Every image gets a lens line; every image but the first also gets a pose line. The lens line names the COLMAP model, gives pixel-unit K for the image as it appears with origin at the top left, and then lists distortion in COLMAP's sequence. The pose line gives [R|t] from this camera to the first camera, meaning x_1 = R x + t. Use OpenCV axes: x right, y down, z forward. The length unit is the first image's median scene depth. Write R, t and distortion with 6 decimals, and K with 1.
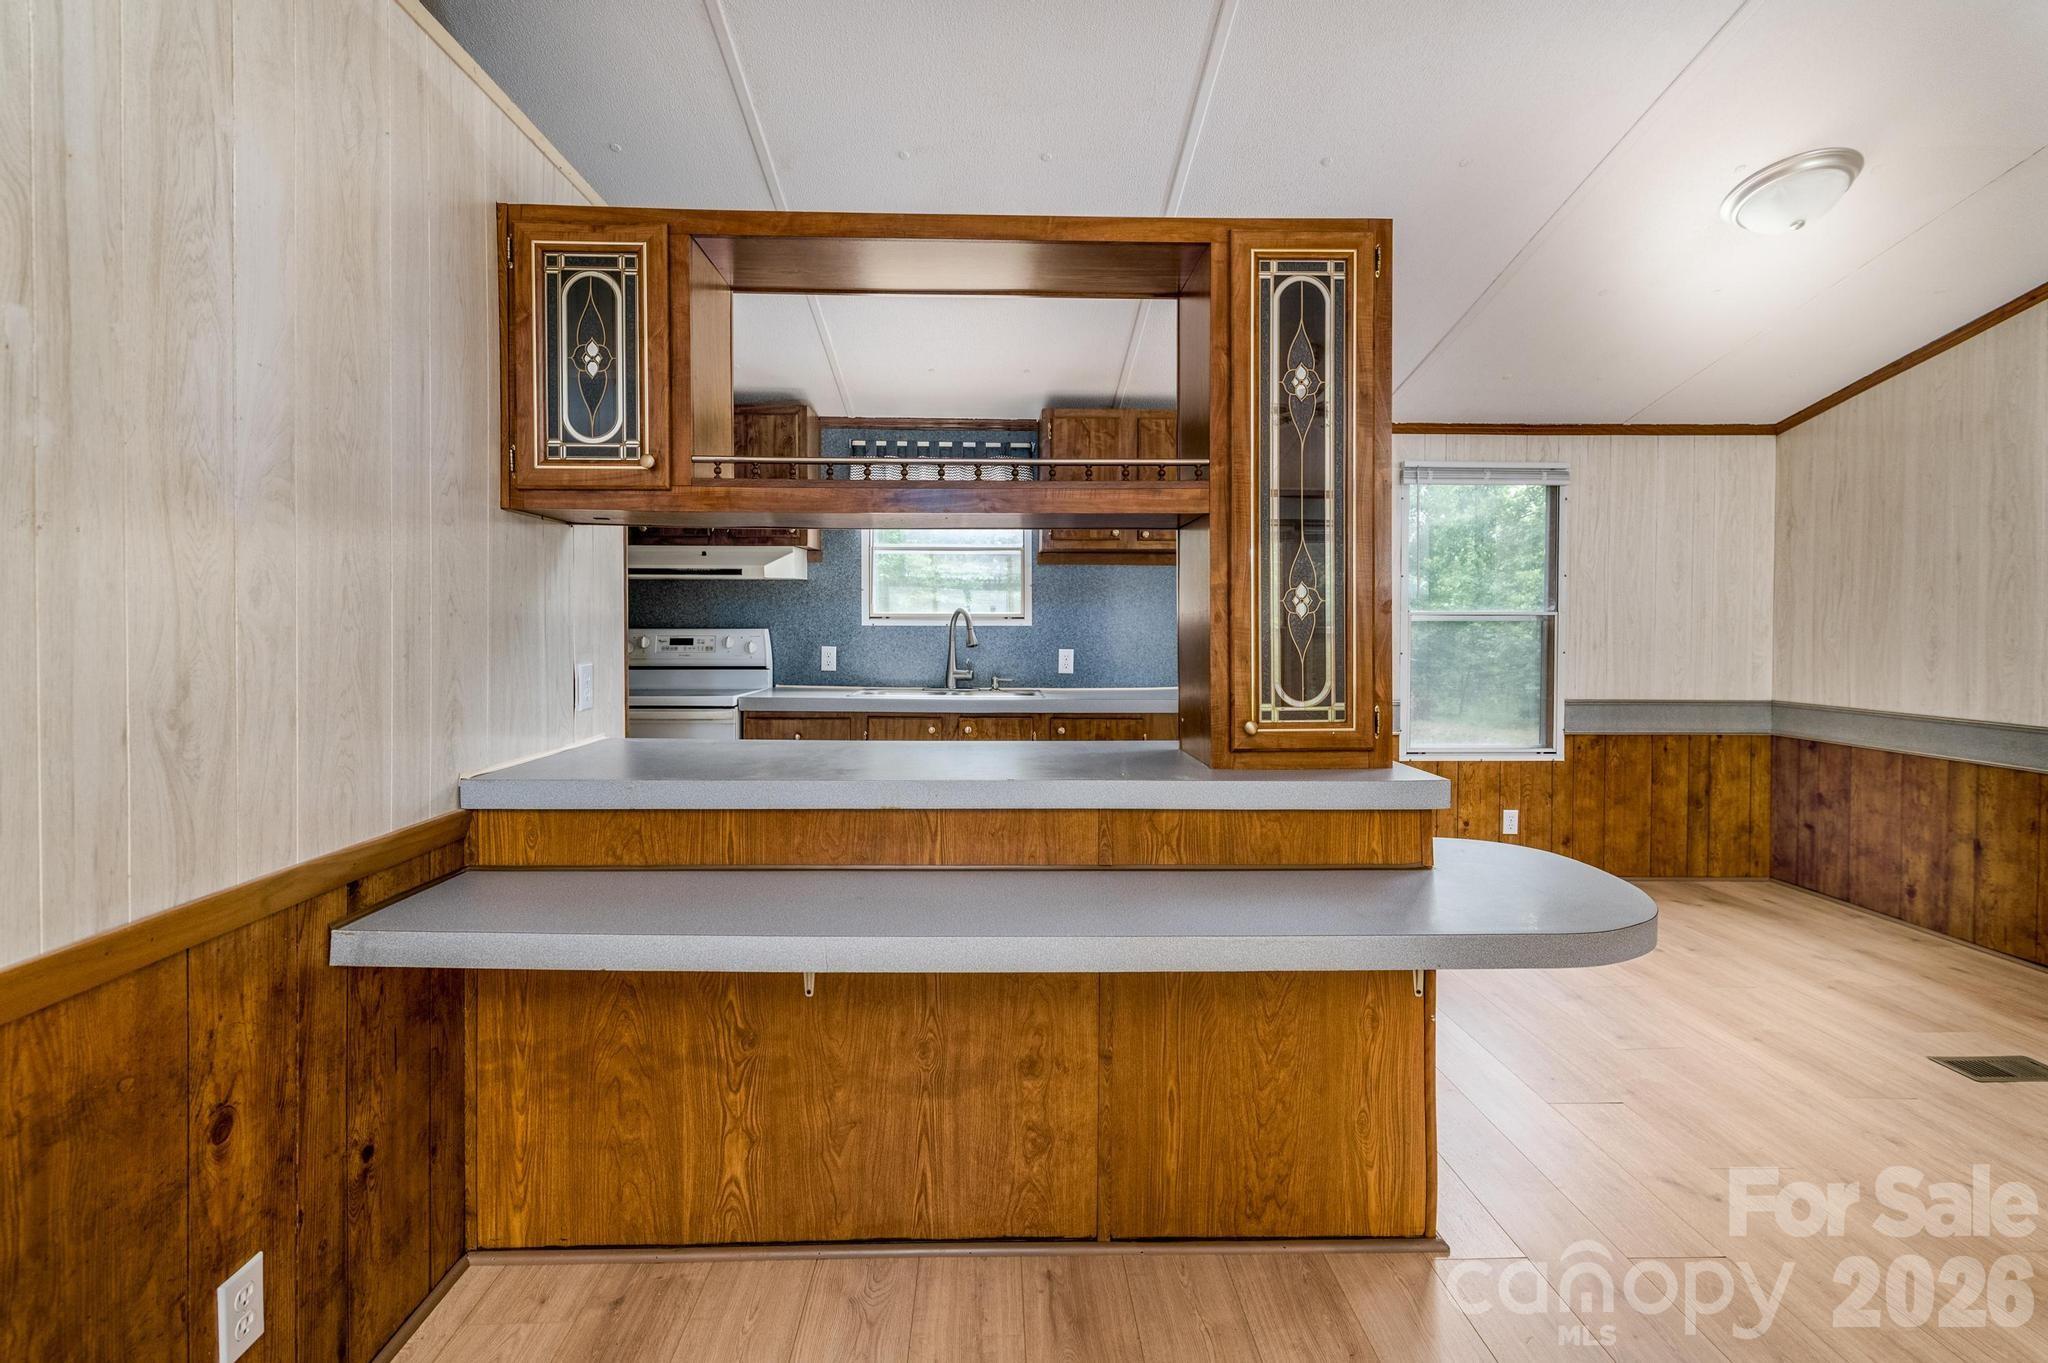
lens RADIAL K [[908.1, 0, 1014.4], [0, 908.1, 630.9], [0, 0, 1]] dist [0.001462, -0.000486]
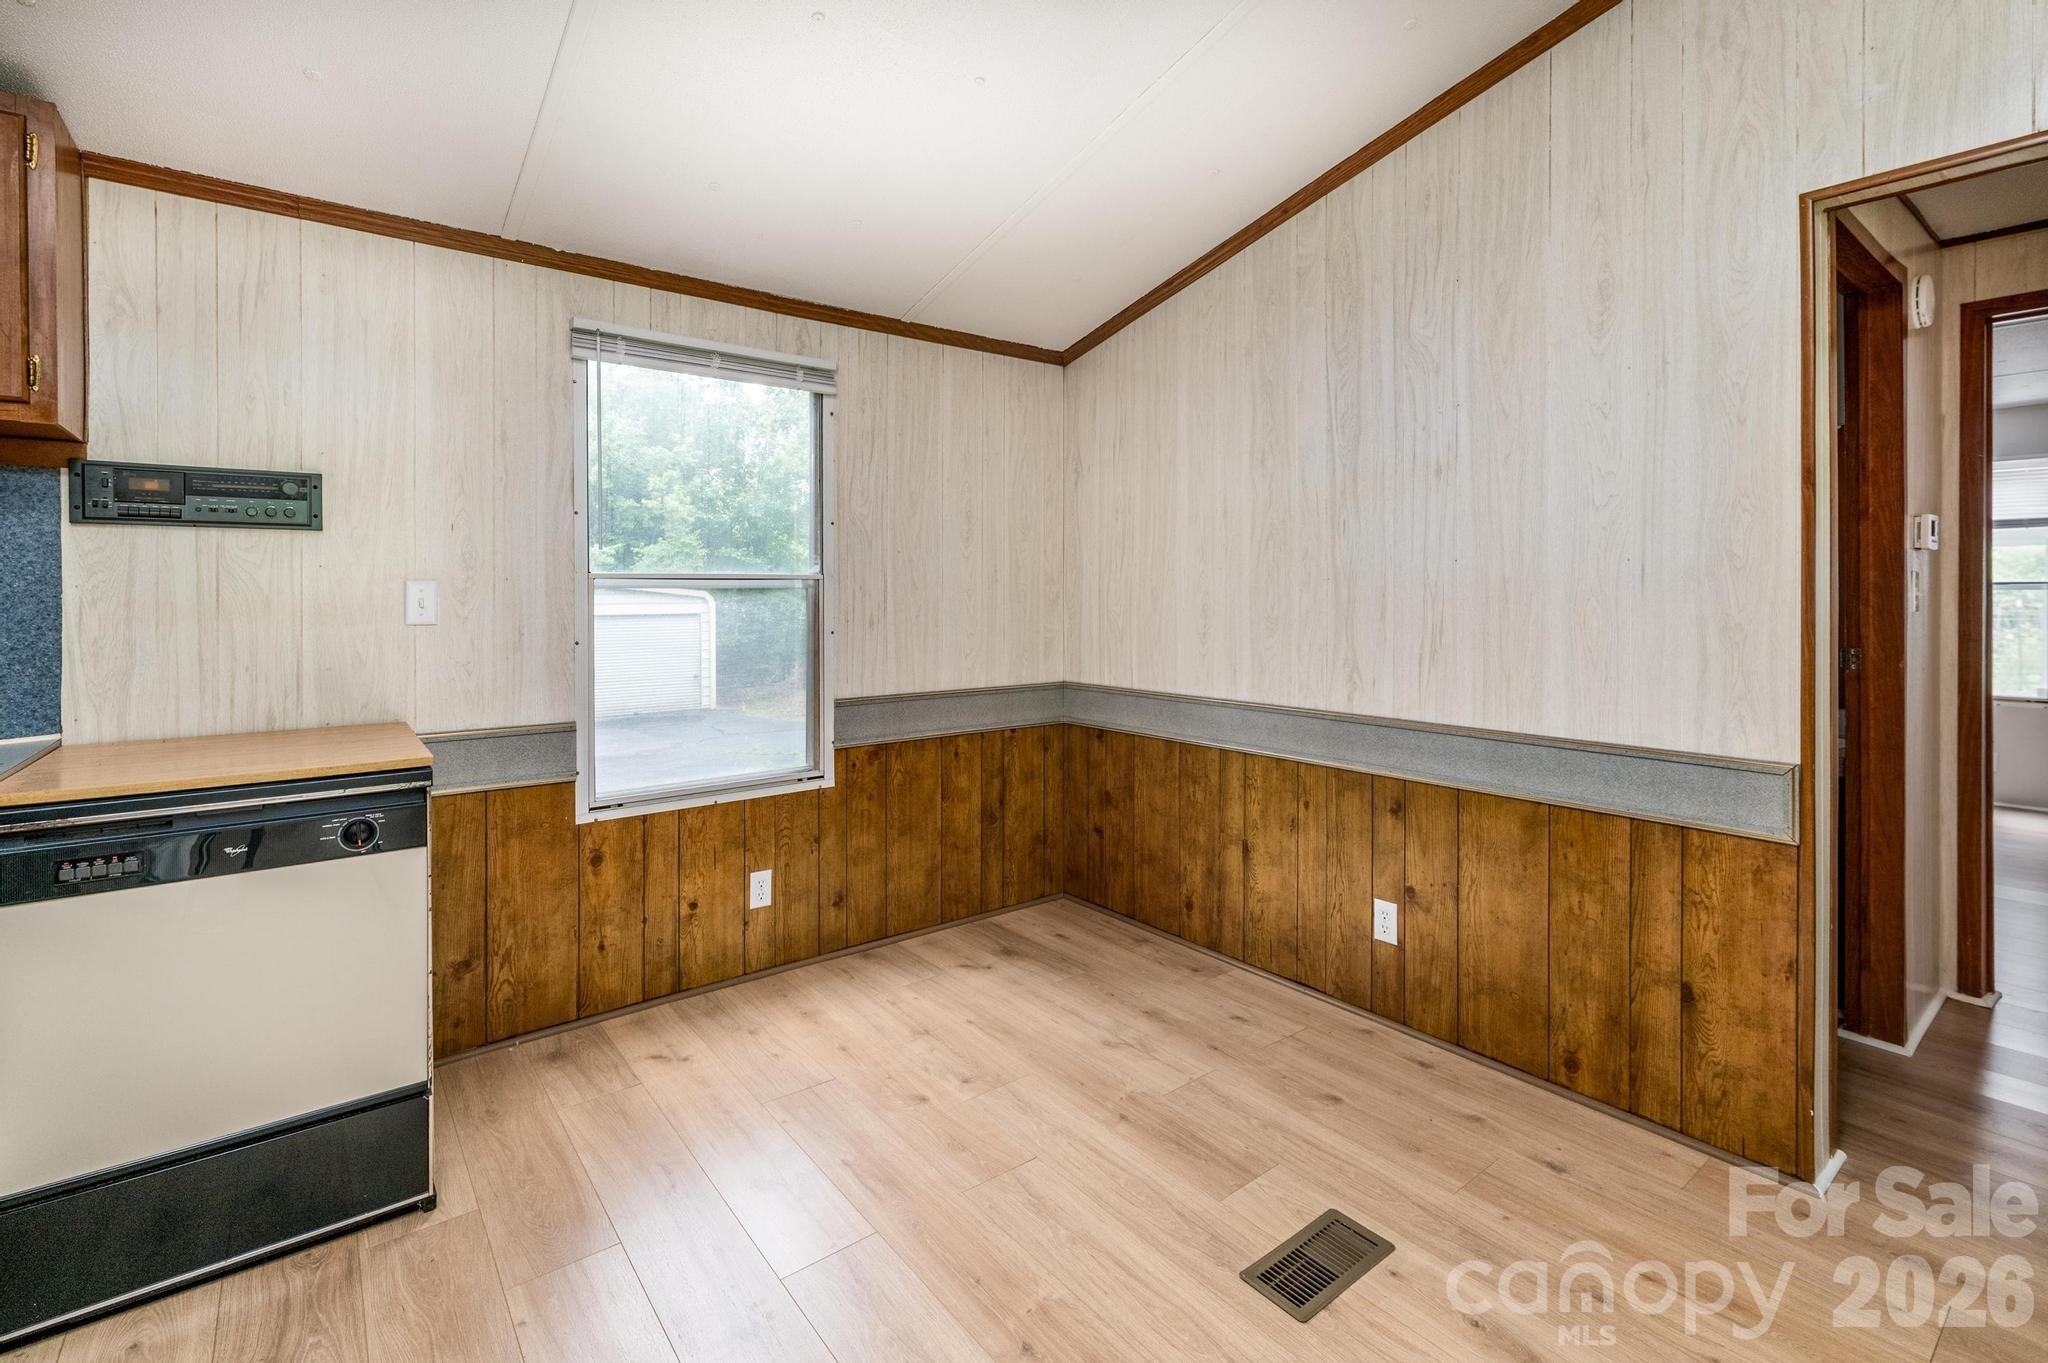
lens RADIAL K [[918.1, 0, 1030.0], [0, 918.1, 601.8], [0, 0, 1]] dist [-0.002293, -0.000217]
pose [[0.800287, -0.011602, 0.599505, 0.370918], [0.011571, 0.999925, 0.003904, -0.001224], [-0.599506, 0.003812, 0.800361, 0.417618]]
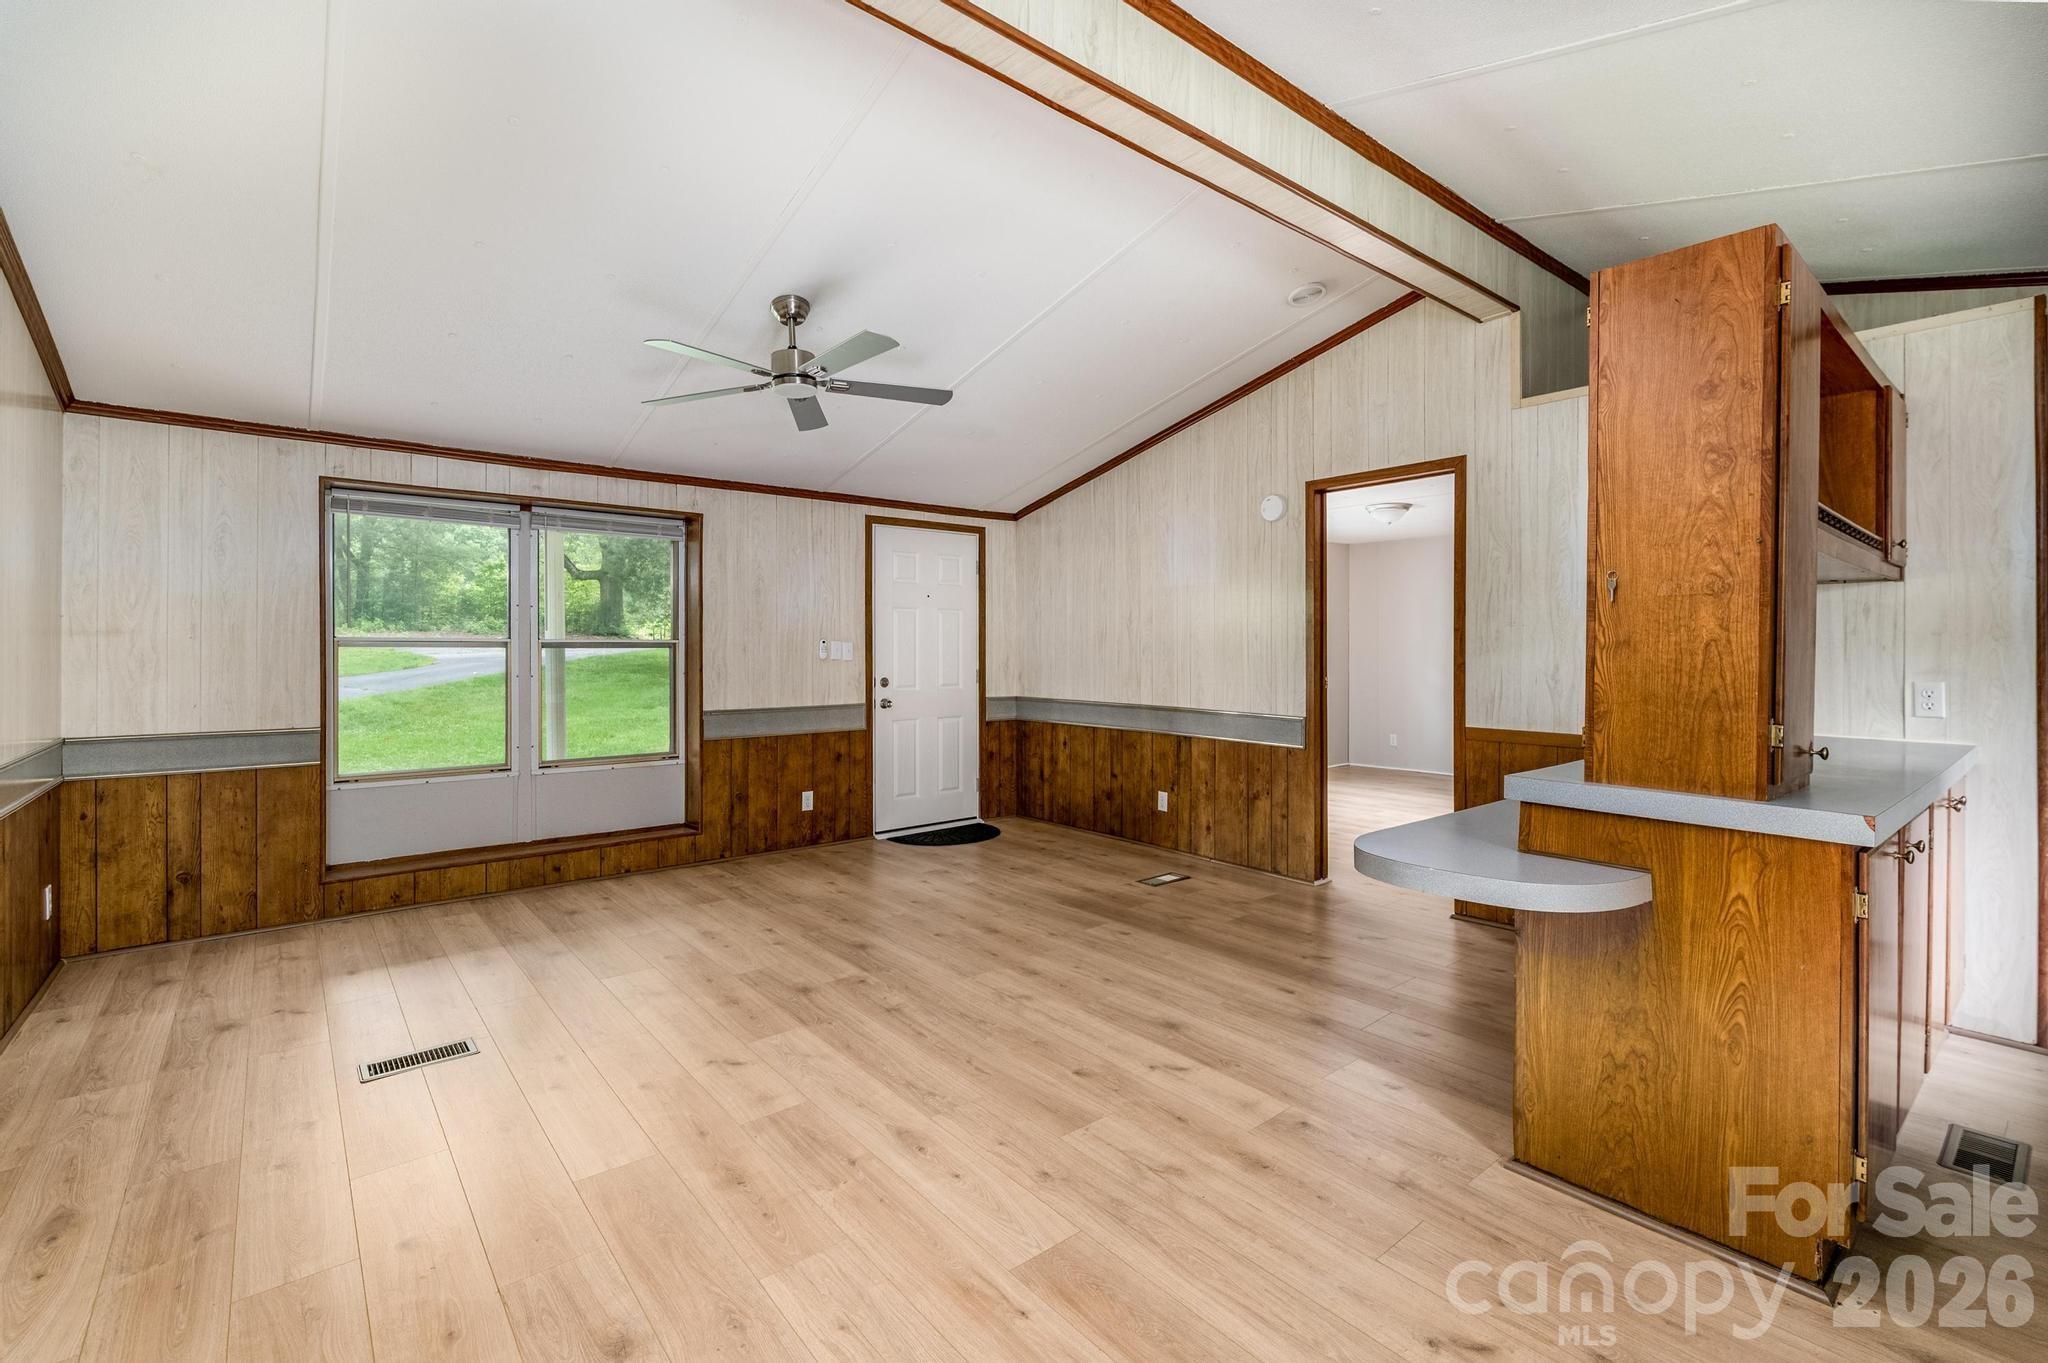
lens RADIAL K [[898.0, 0, 1017.0], [0, 898.0, 640.9], [0, 0, 1]] dist [-0.002983, -0.000917]
pose [[-0.790027, -0.009953, -0.612991, 0.854366], [-0.011442, 0.999933, -0.001489, -0.003206], [0.612965, 0.005837, -0.790089, 0.762340]]
